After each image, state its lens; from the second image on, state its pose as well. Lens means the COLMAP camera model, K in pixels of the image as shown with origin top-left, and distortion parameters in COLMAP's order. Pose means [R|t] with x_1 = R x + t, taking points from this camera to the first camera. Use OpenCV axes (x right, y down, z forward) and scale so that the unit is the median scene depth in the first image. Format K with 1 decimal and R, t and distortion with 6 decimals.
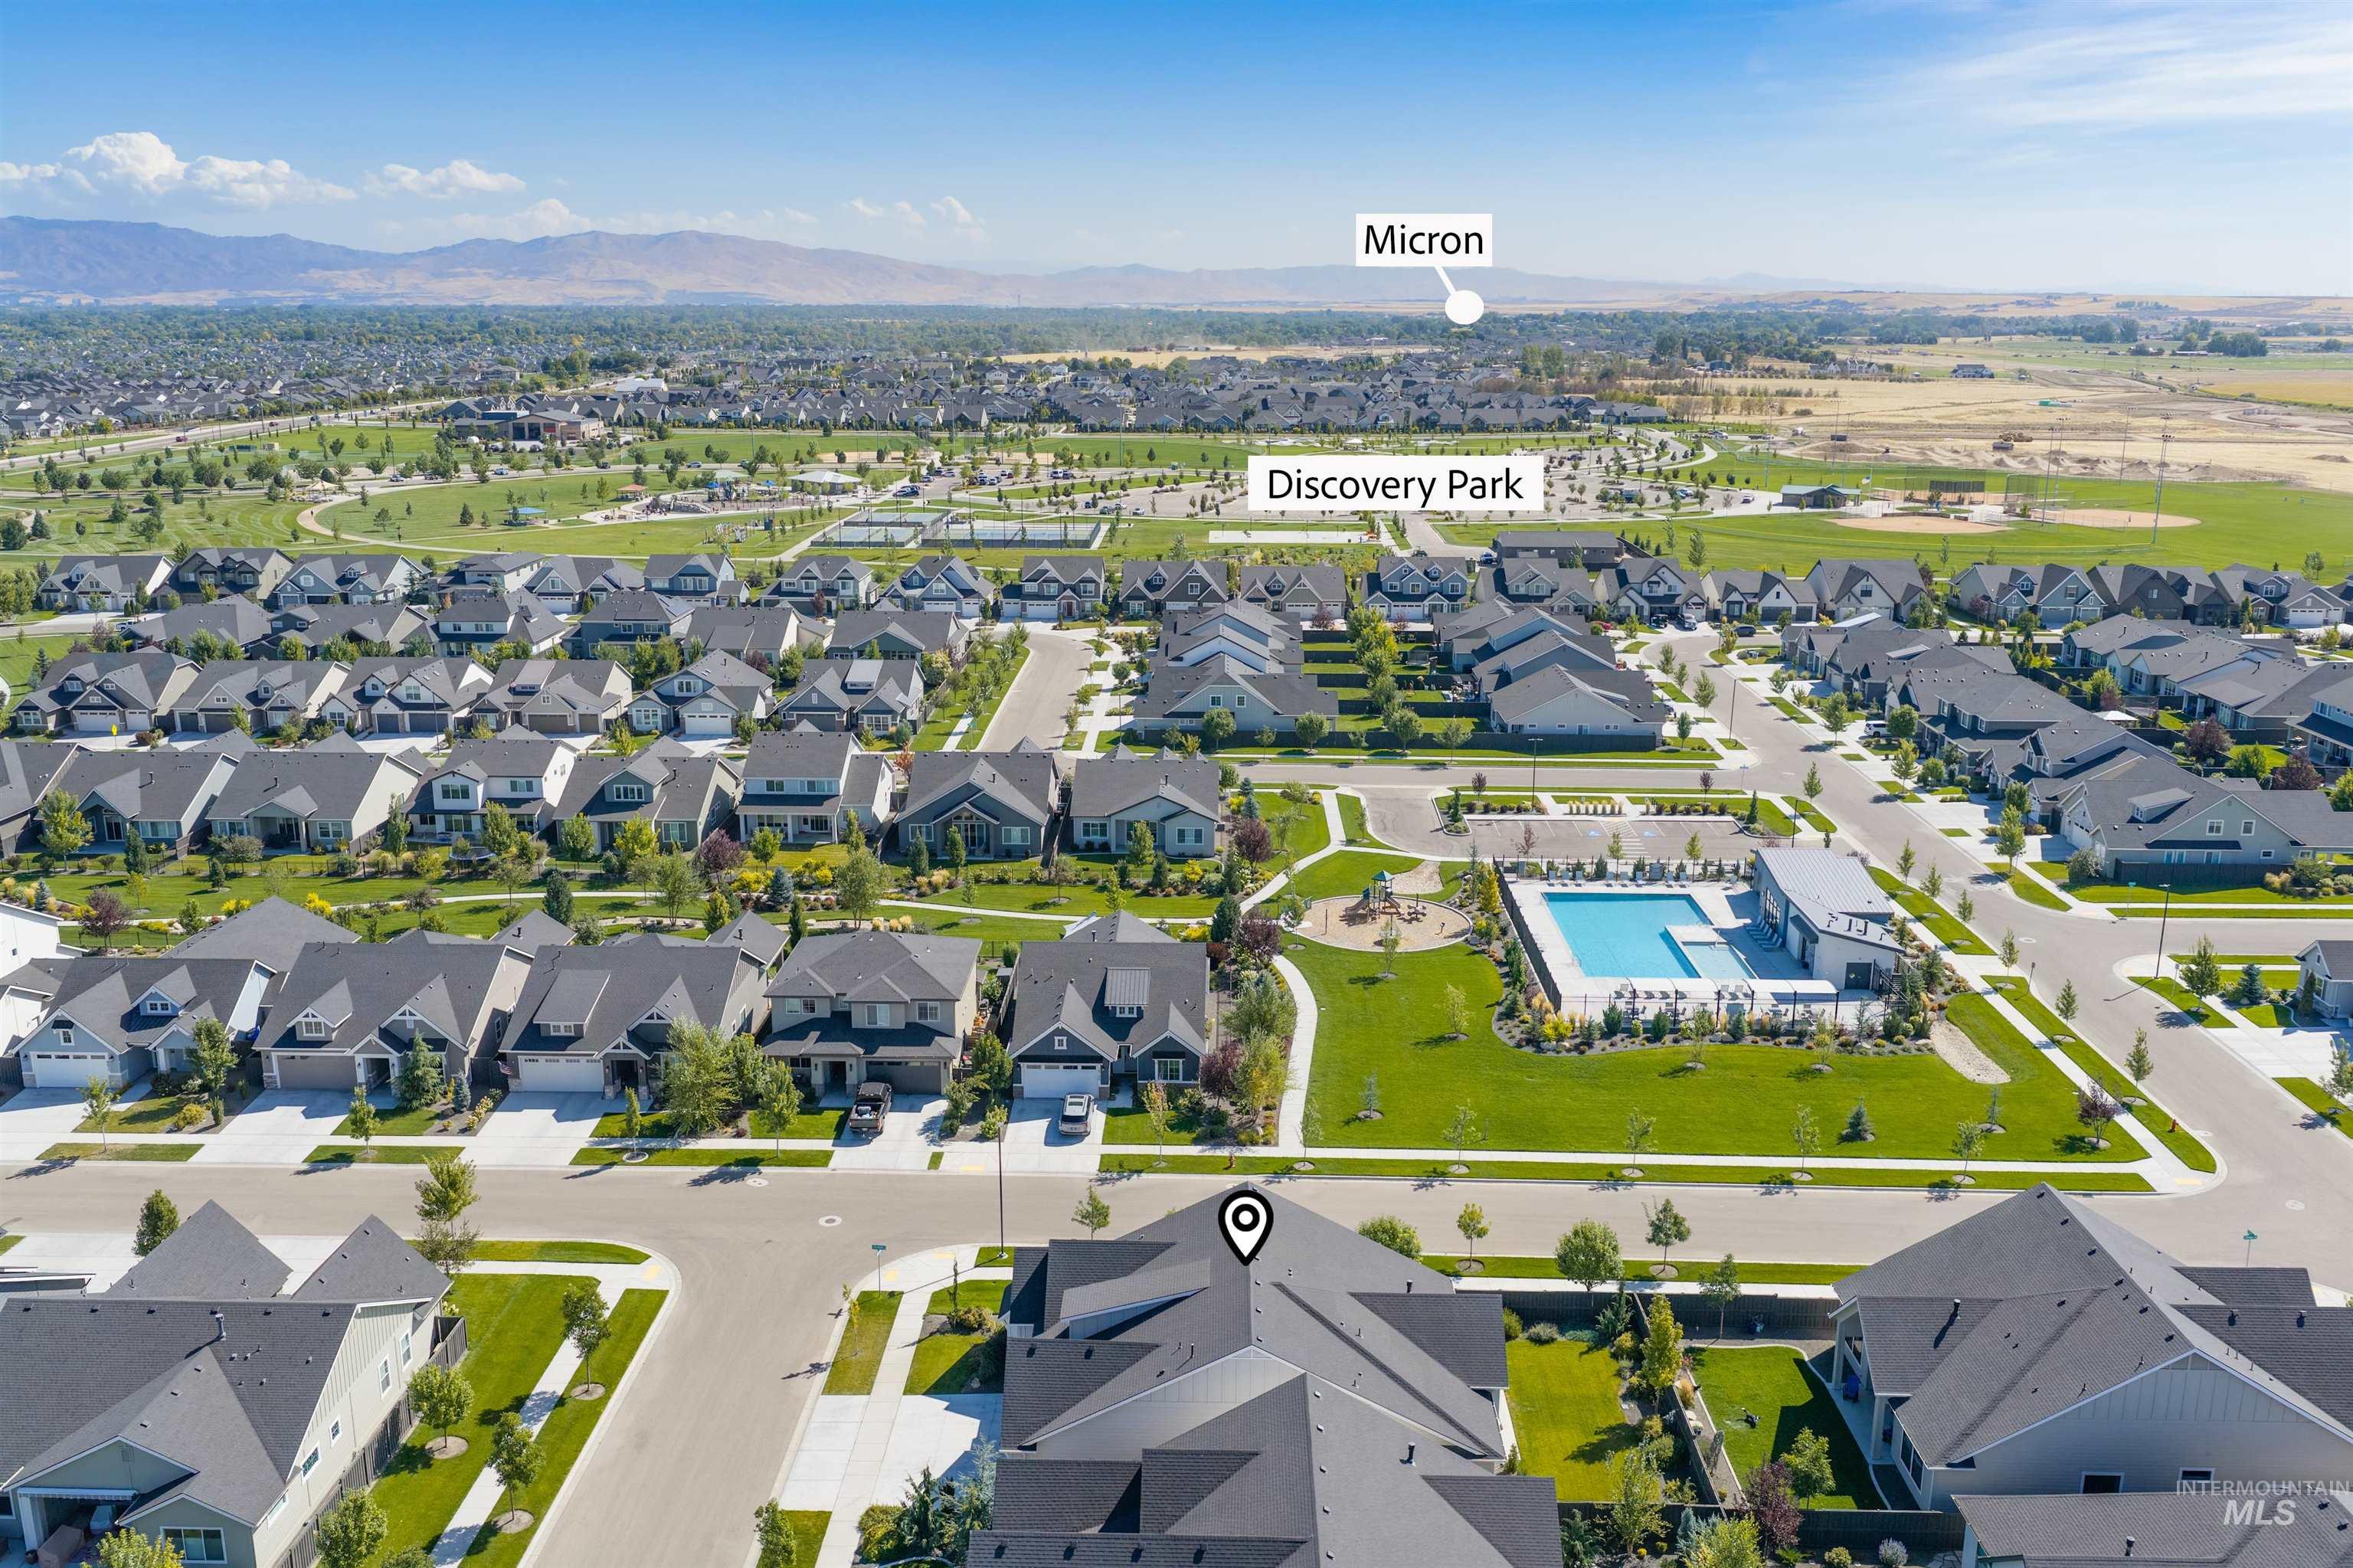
lens RADIAL K [[1952.1, 0, 1176.5], [0, 1952.1, 784.0], [0, 0, 1]] dist [0.016445, -0.007045]
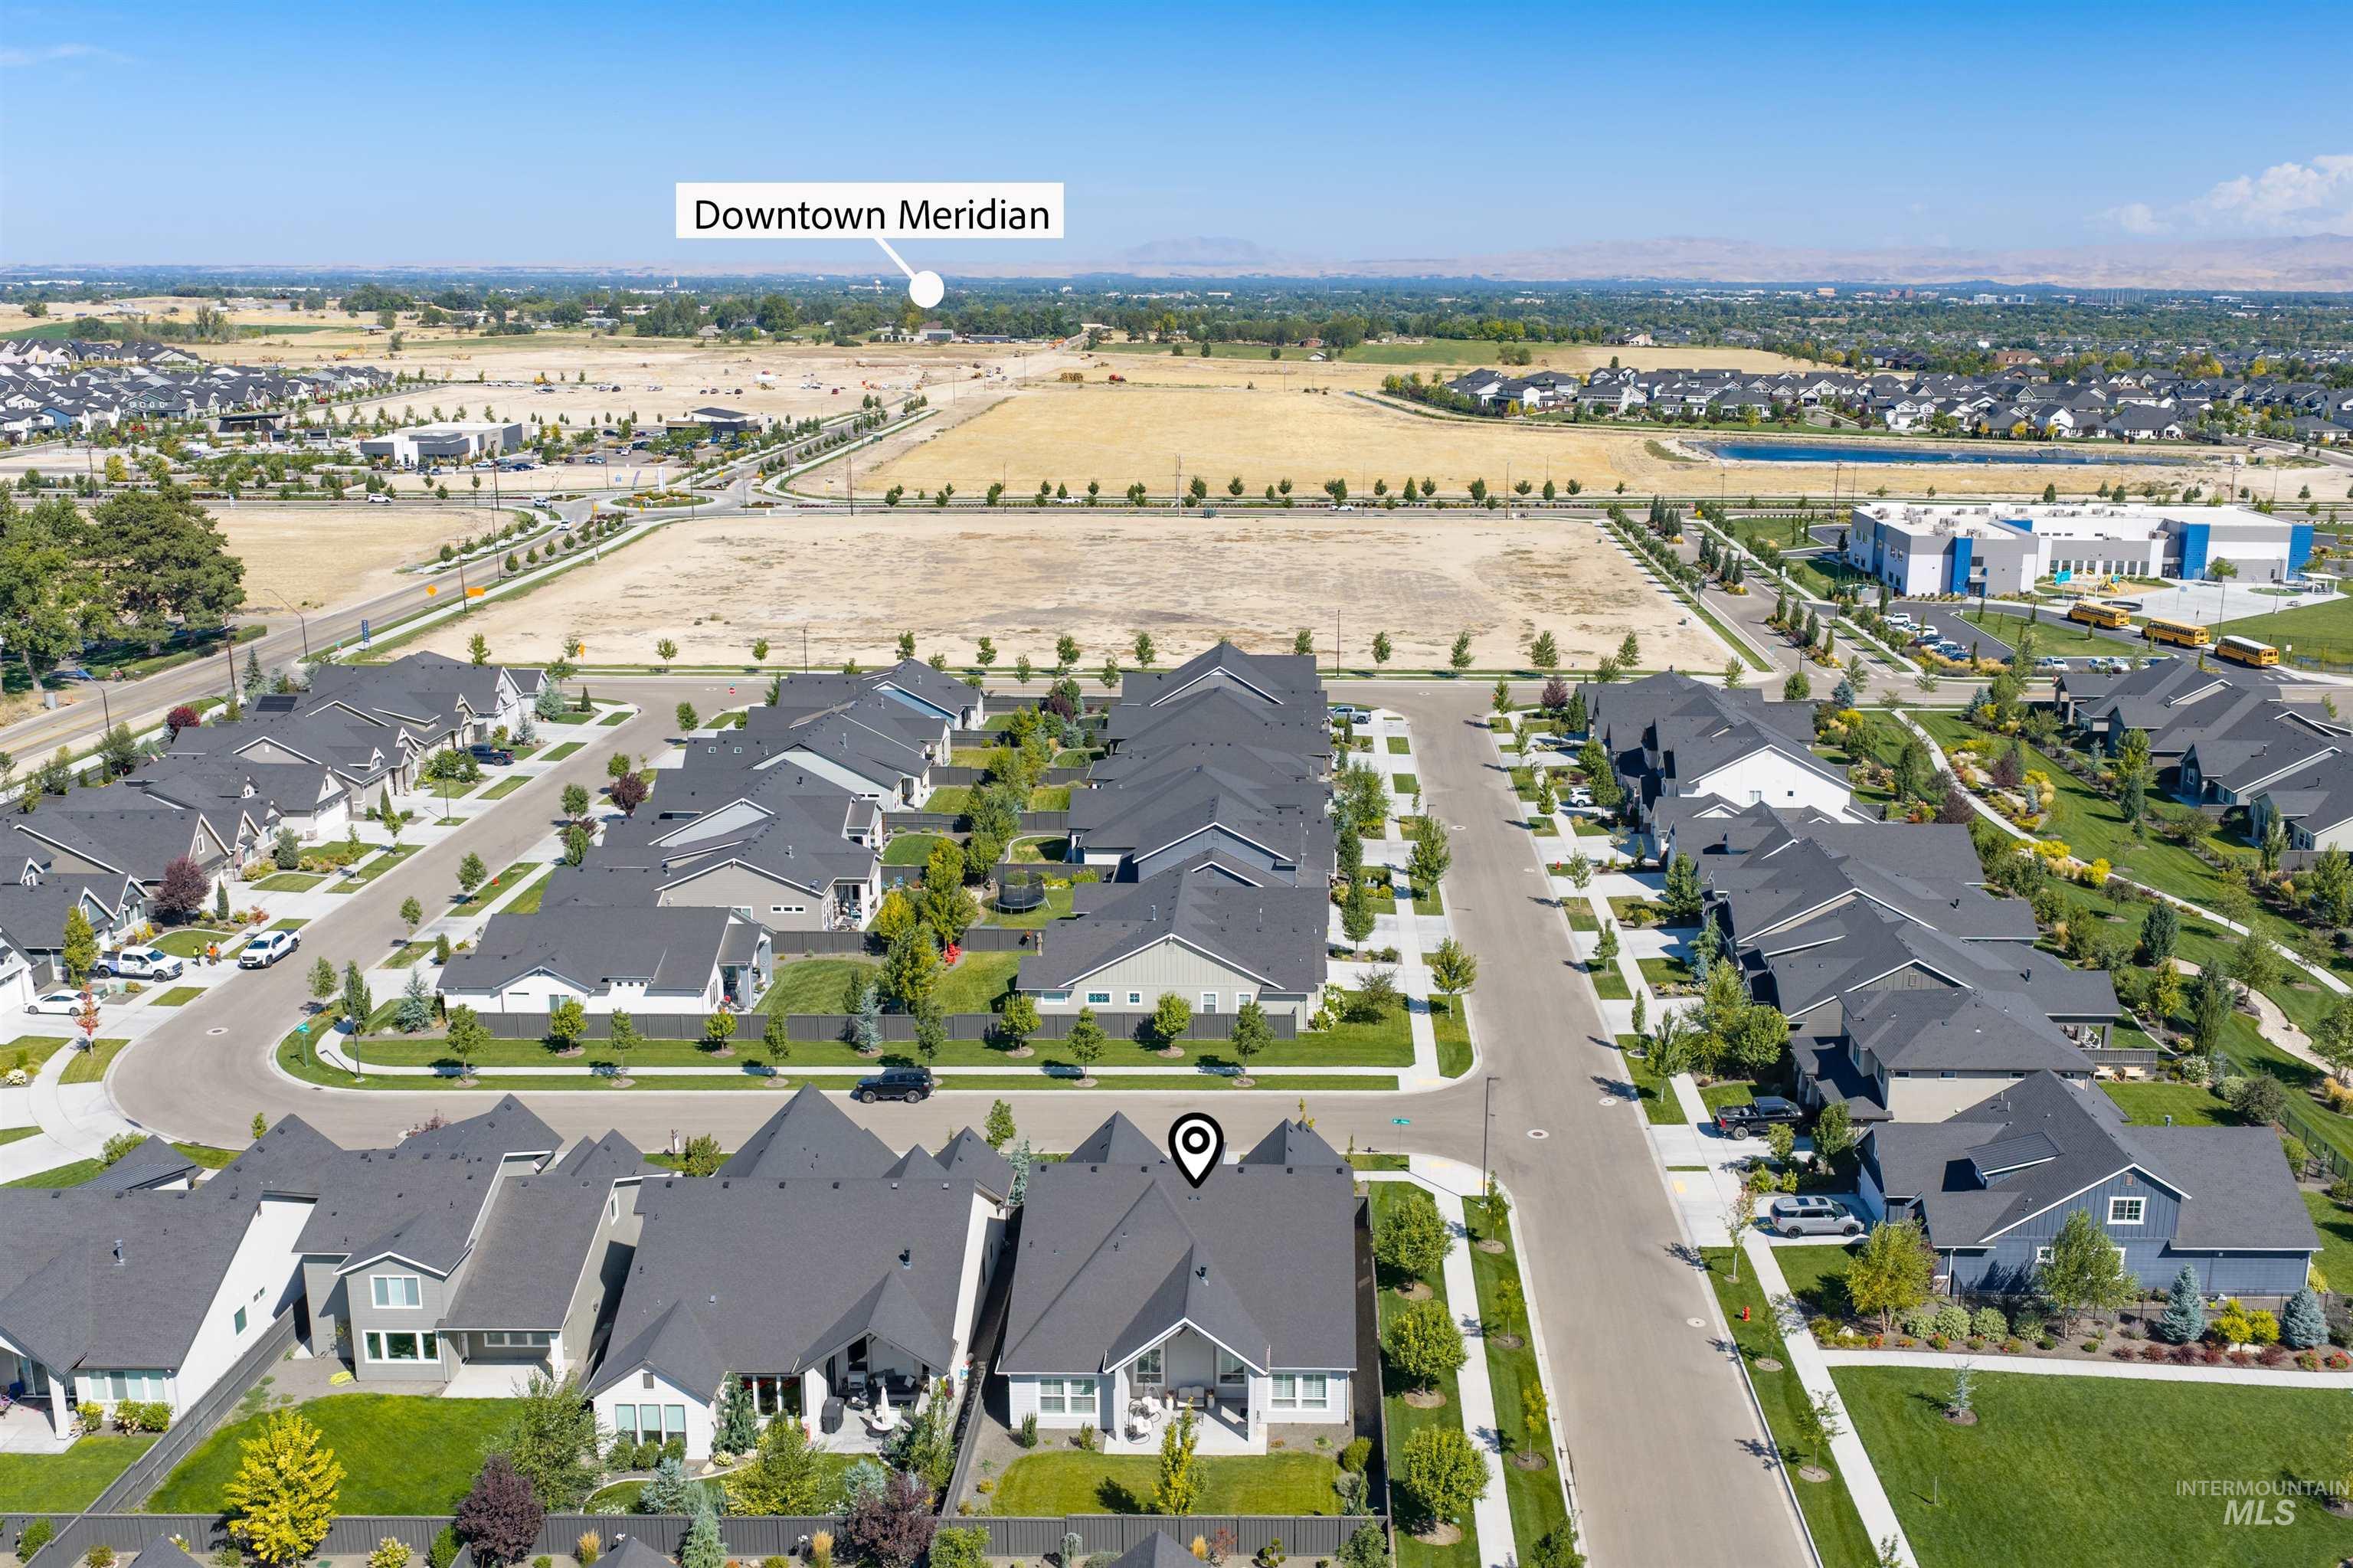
lens RADIAL K [[2108.3, 0, 1302.1], [0, 2108.3, 637.2], [0, 0, 1]] dist [0.014622, 0.001116]
pose [[0.029461, 0.169435, -0.985101, 0.592344], [-0.248421, 0.955849, 0.156974, -0.120046], [0.968204, 0.240095, 0.070252, 0.477212]]
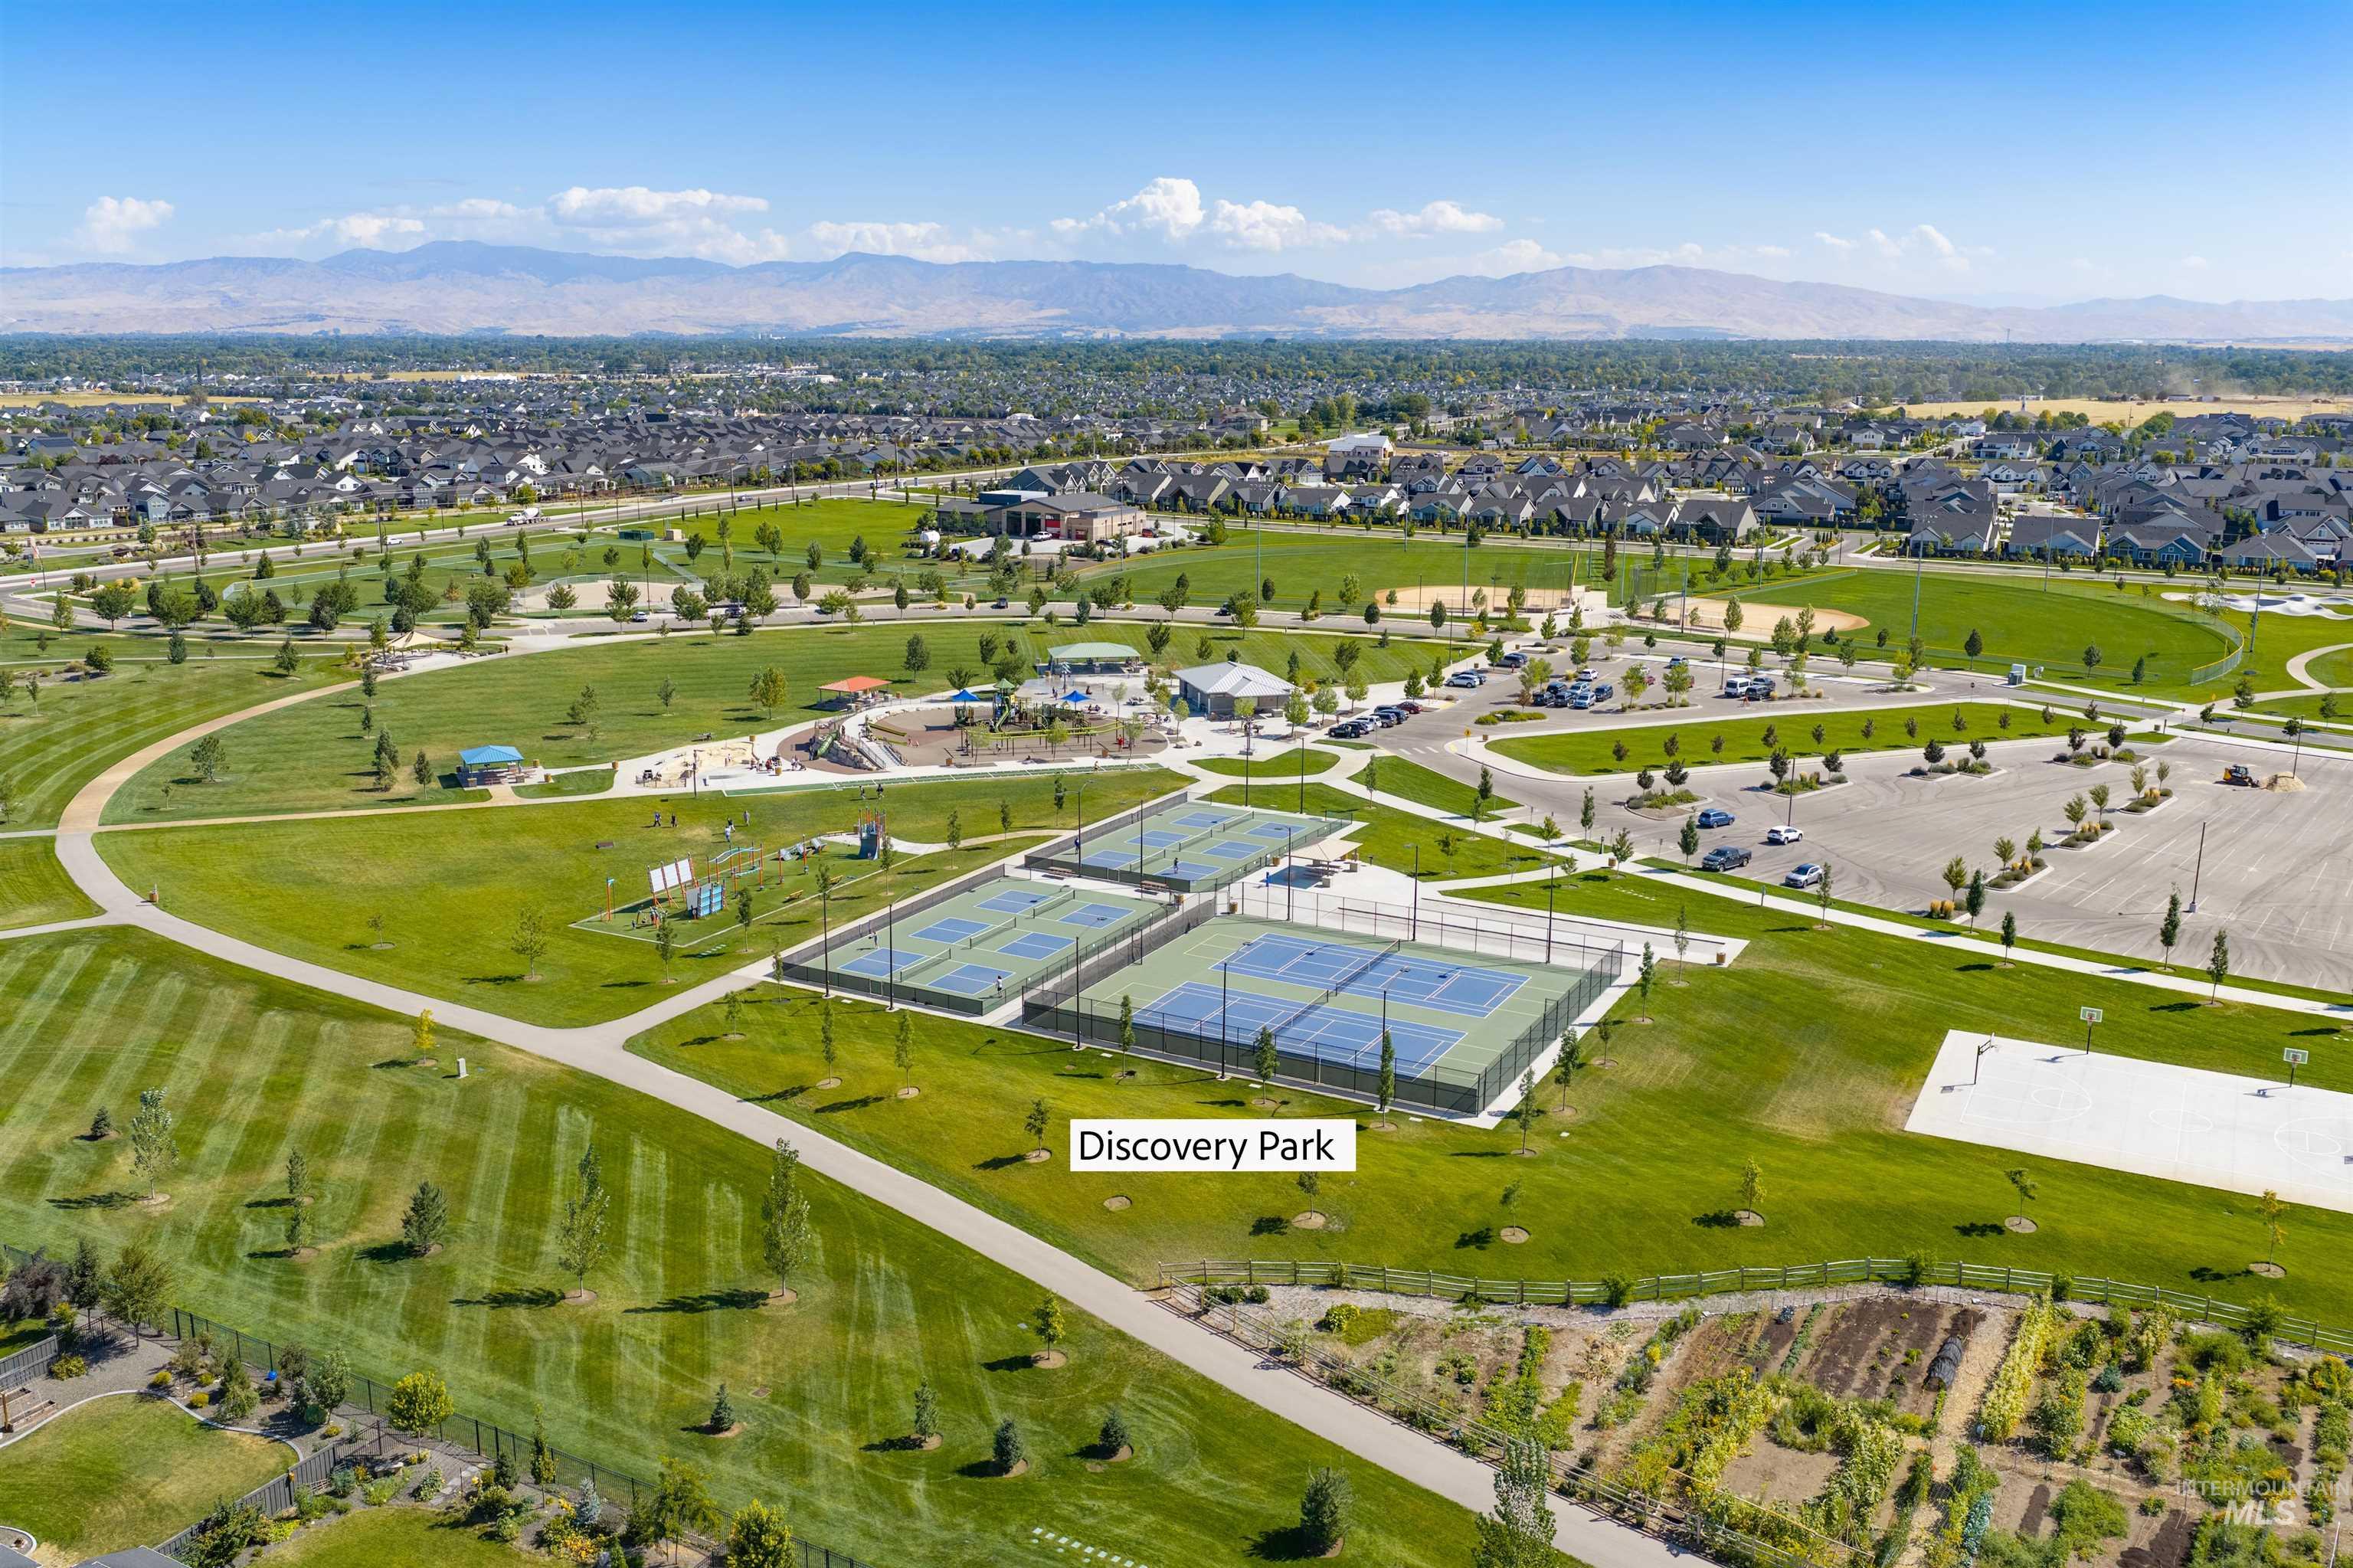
lens RADIAL K [[1952.1, 0, 1176.5], [0, 1952.1, 784.0], [0, 0, 1]] dist [0.016445, -0.007045]
pose [[0.889900, 0.104979, -0.443912, 0.113681], [-0.112449, 0.993612, 0.009552, -0.418346], [0.442079, 0.041417, 0.896020, 1.698715]]
